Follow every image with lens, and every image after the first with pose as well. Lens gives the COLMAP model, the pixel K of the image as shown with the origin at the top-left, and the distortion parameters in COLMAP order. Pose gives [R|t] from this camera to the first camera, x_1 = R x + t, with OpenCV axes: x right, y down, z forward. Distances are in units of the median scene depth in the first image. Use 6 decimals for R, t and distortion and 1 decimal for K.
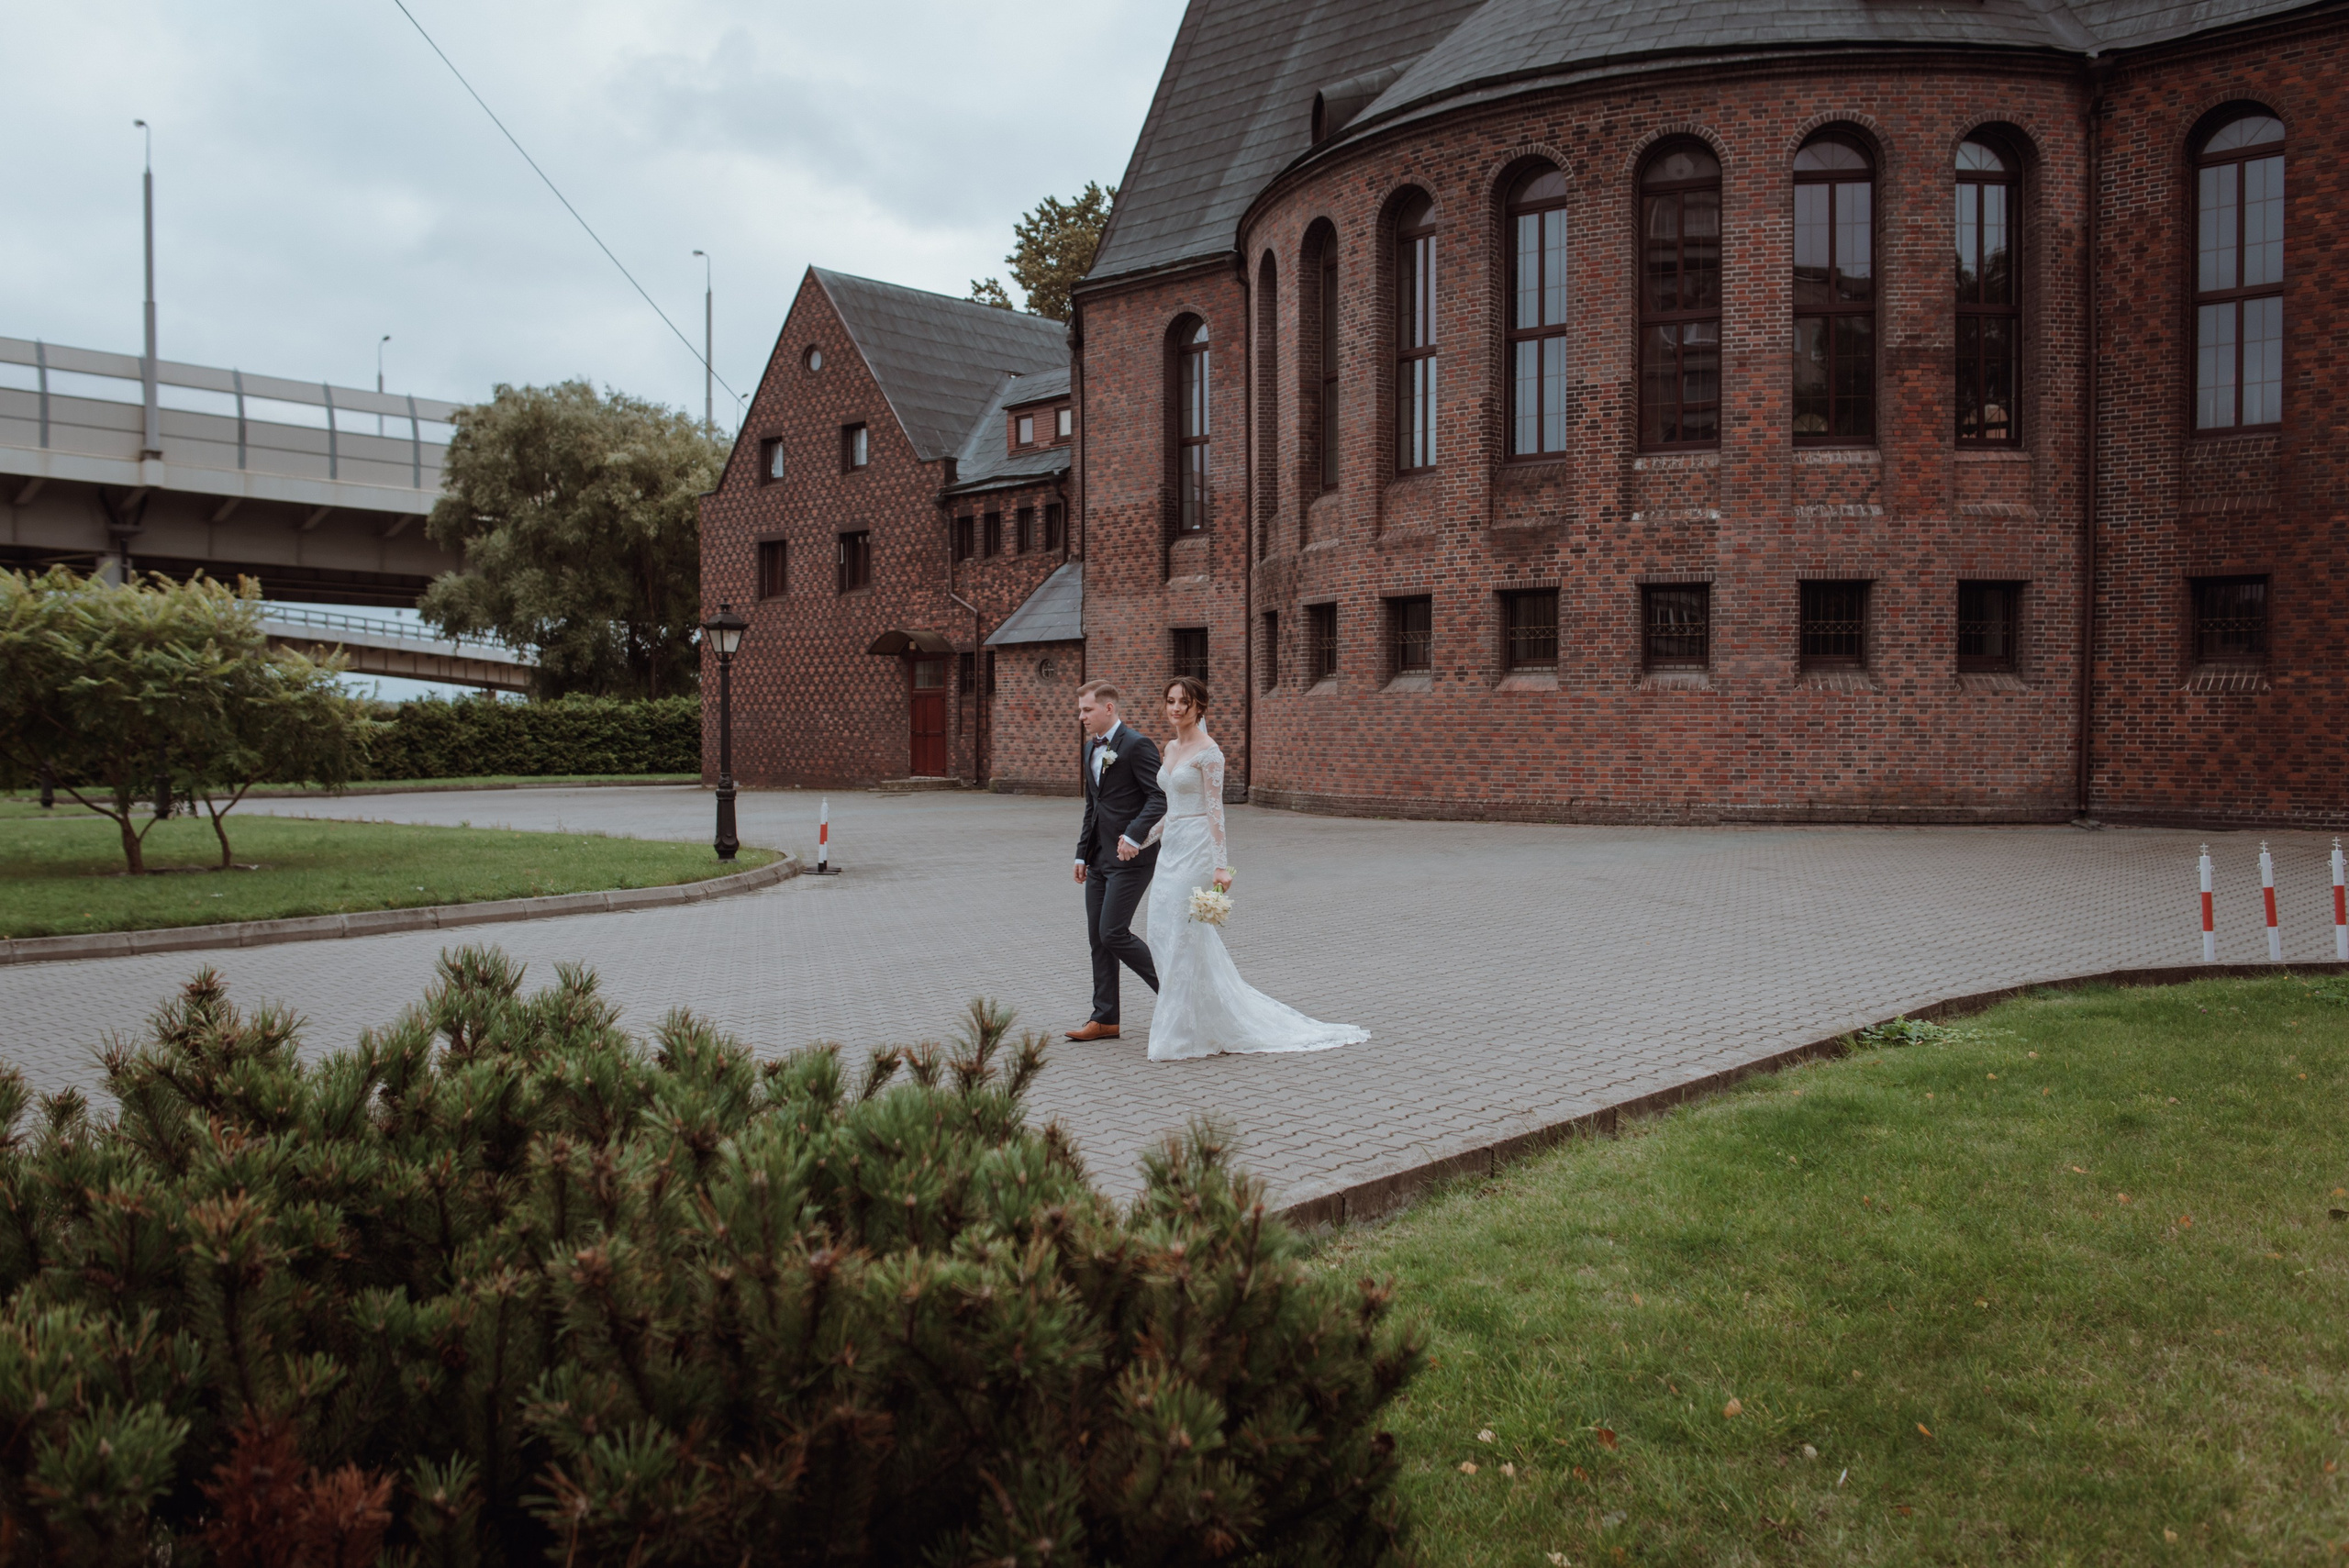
lens RADIAL K [[1874.6, 0, 1132.6], [0, 1874.6, 832.4], [0, 0, 1]] dist [-0.007565, -0.030956]
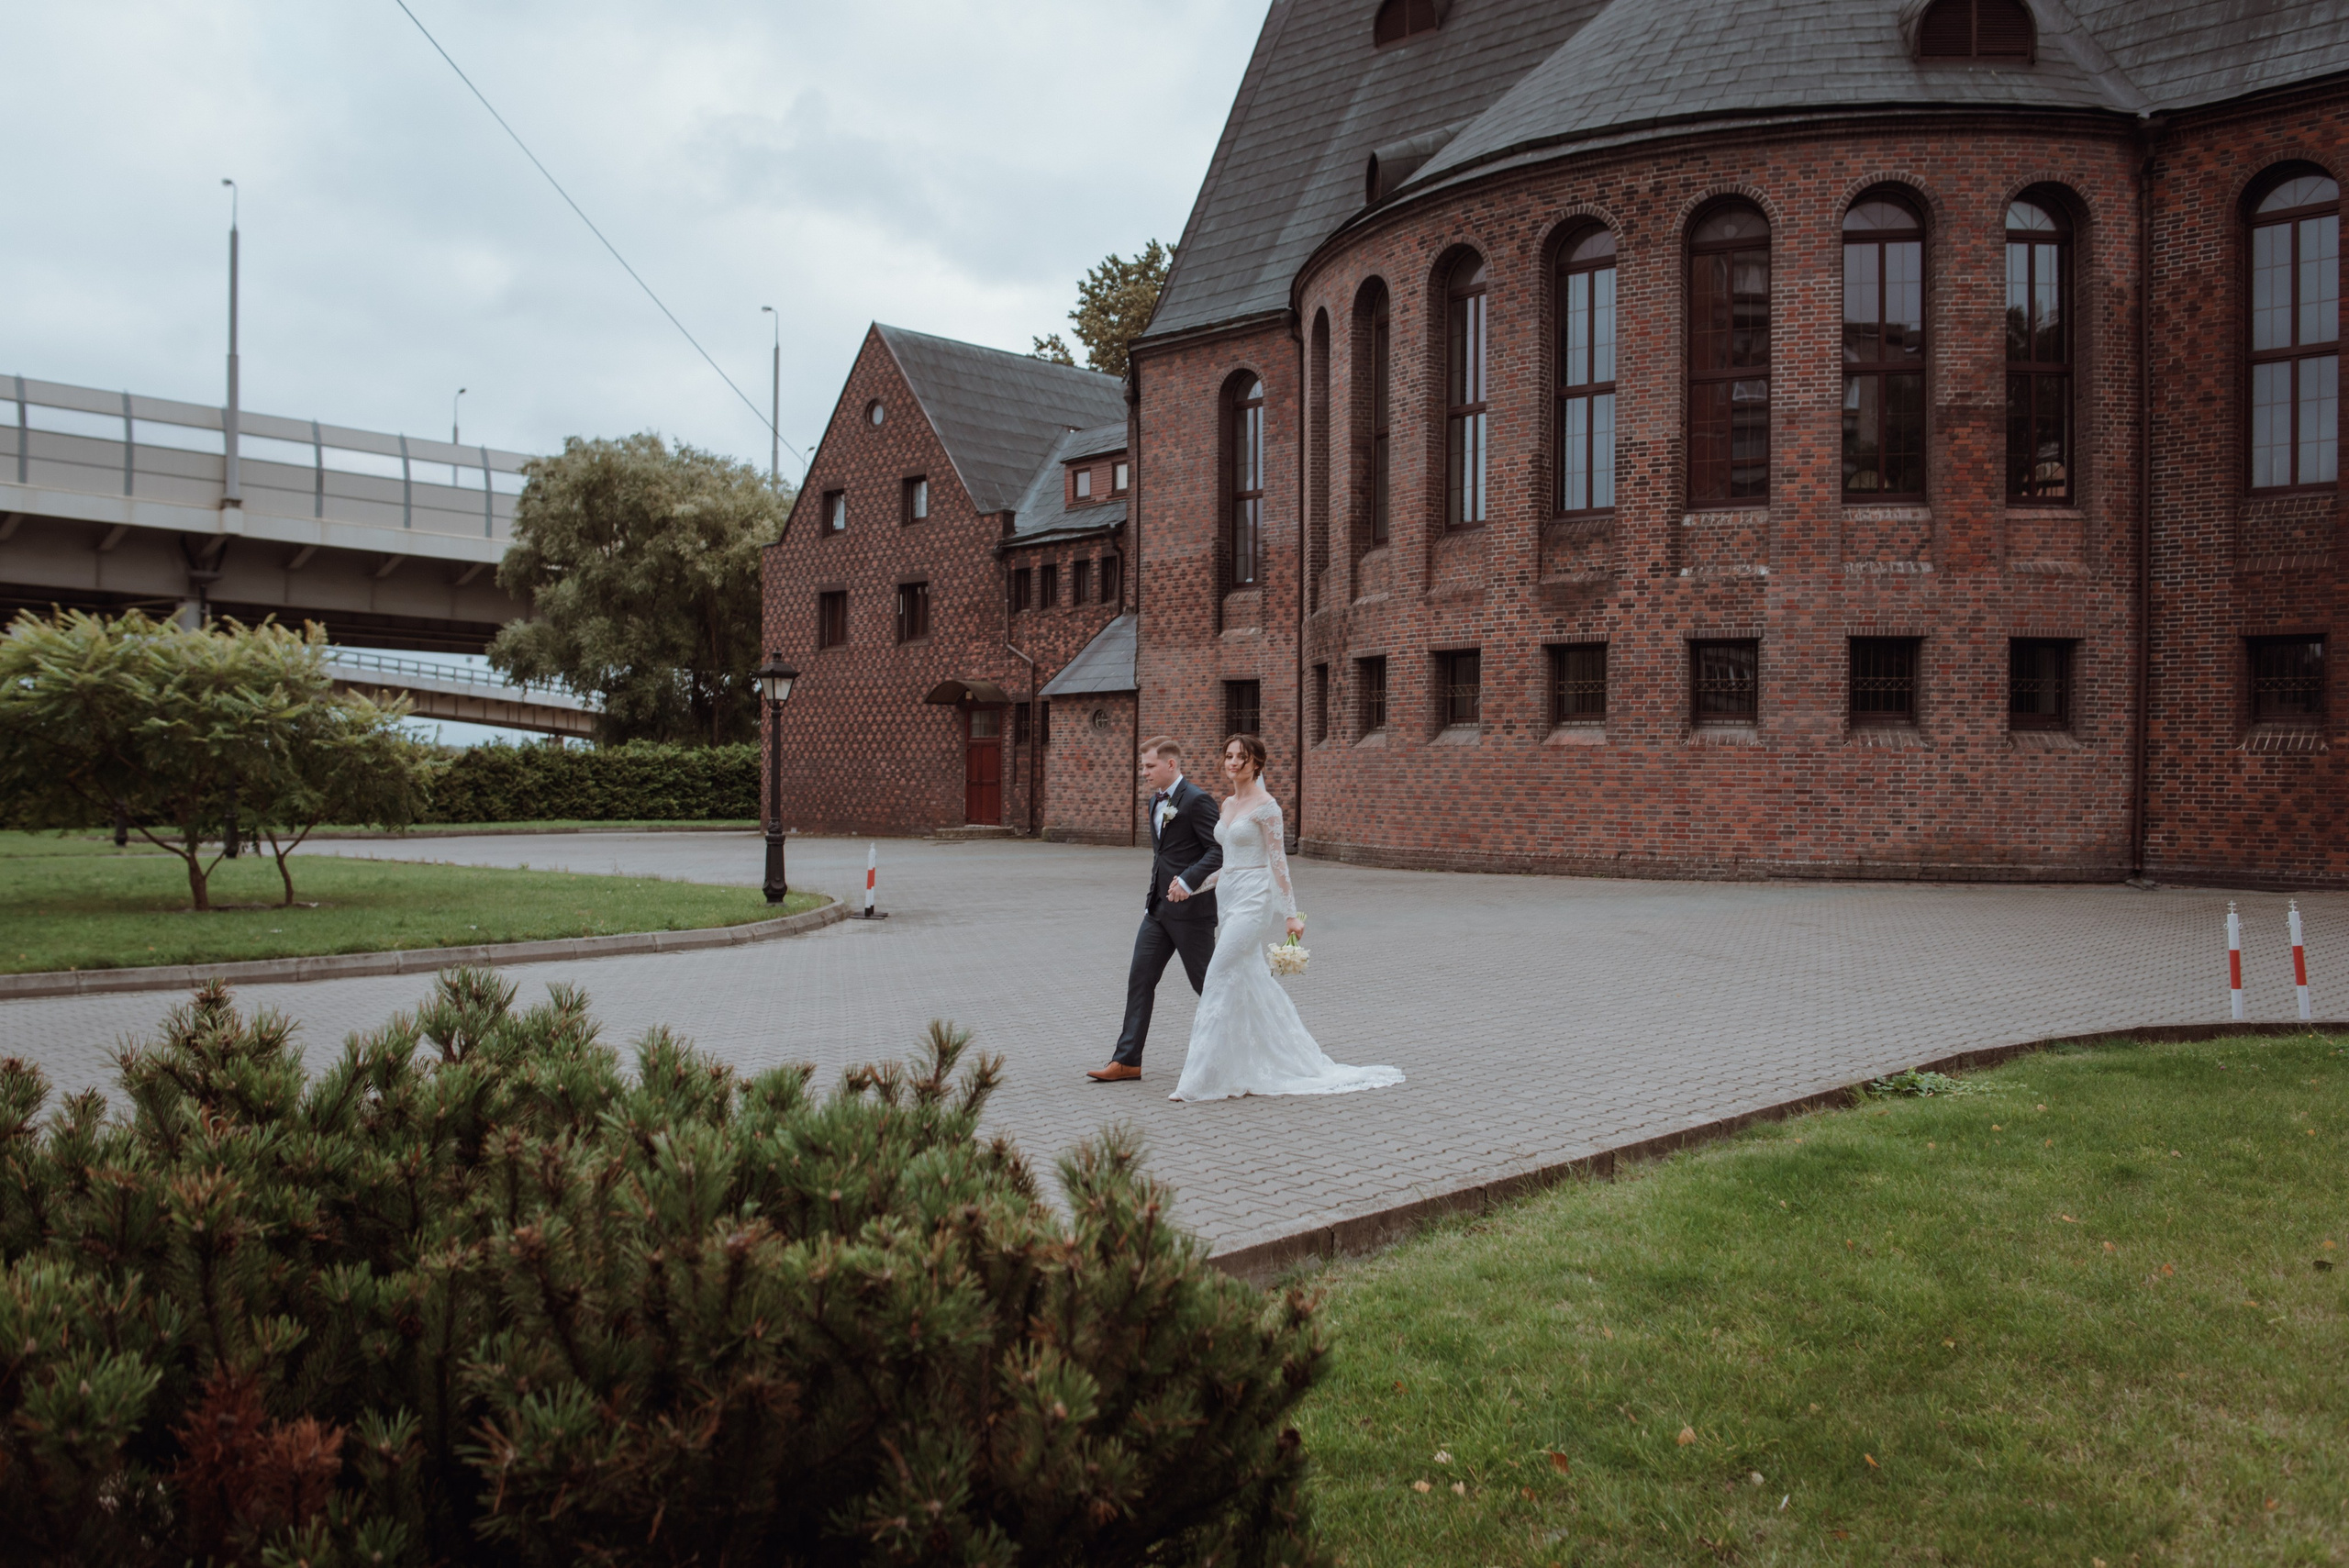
lens RADIAL K [[1874.6, 0, 1132.6], [0, 1874.6, 832.4], [0, 0, 1]] dist [-0.007565, -0.030956]
pose [[0.999412, 0.010179, -0.032756, 0.007827], [-0.011074, 0.999568, -0.027232, 0.001209], [0.032465, 0.027579, 0.999092, -0.007789]]
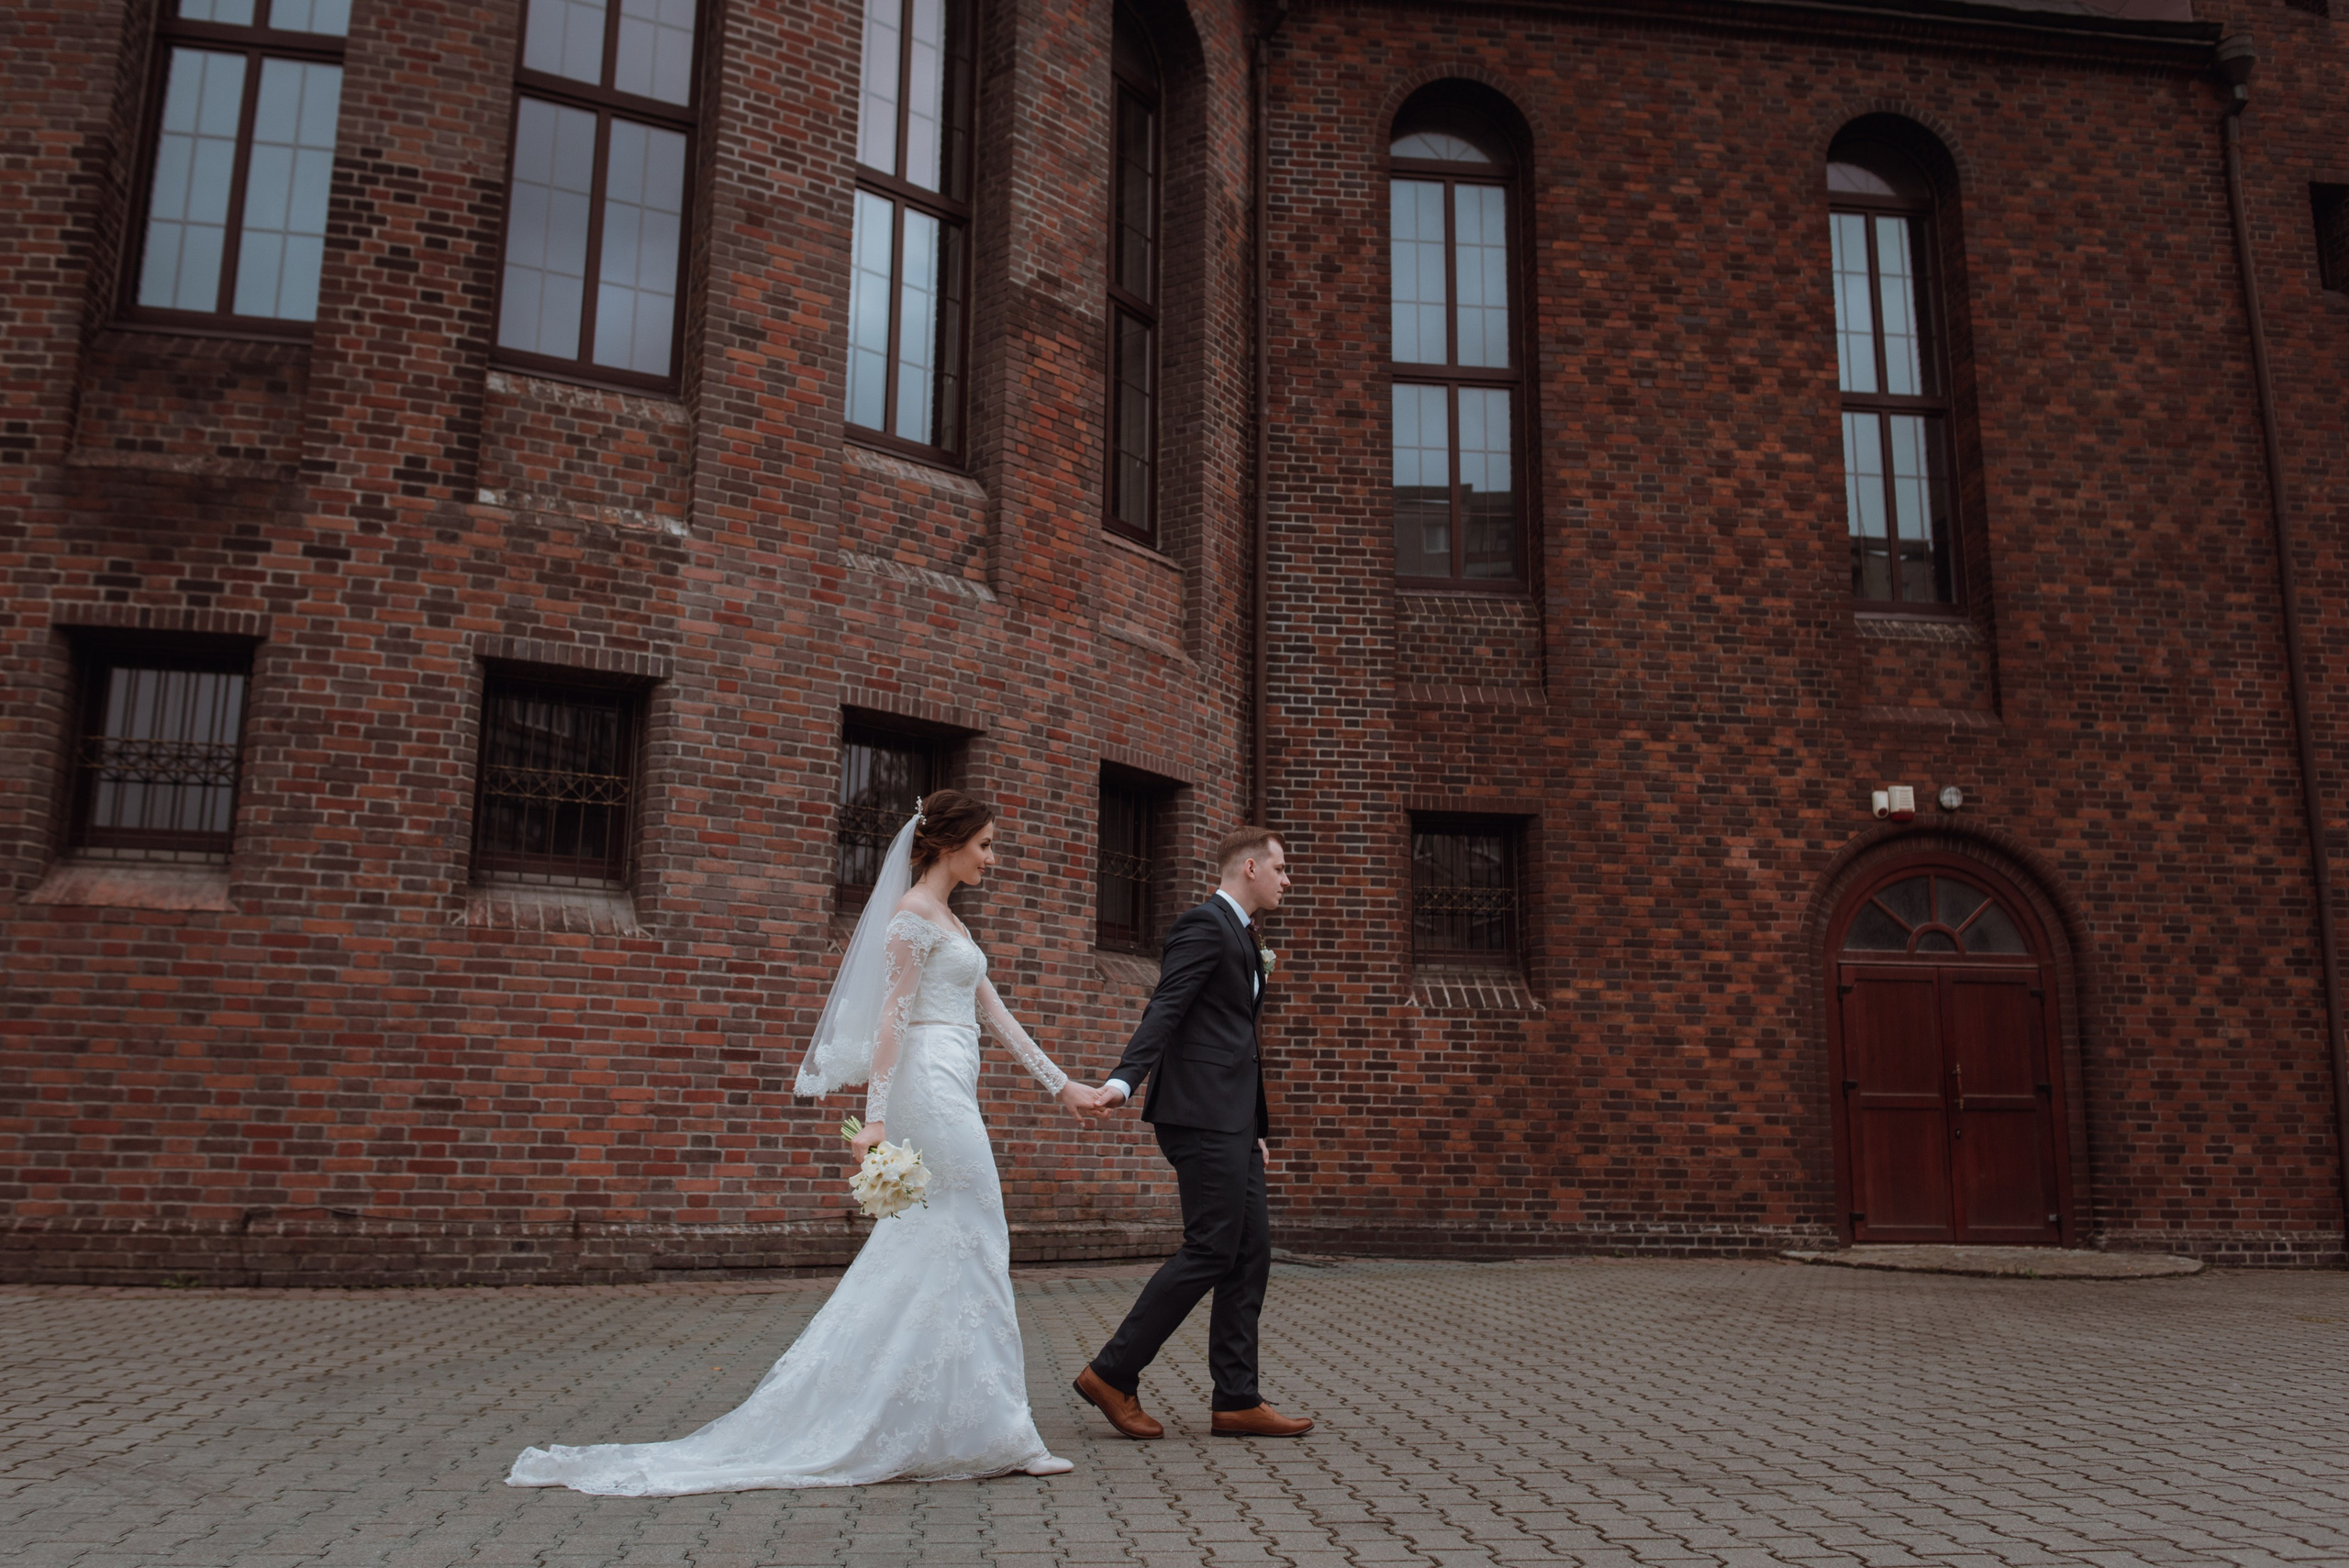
lens RADIAL K [[1971.5, 0, 1183.1], [0, 1971.5, 757.7], [0, 0, 1]] dist [0.001447, -0.051318]
pose [[0.655887, 0.160837, 0.737525, 0.064490], [0.024751, 0.971929, -0.233967, -0.011140], [-0.754453, 0.171710, 0.633495, 0.641416]]
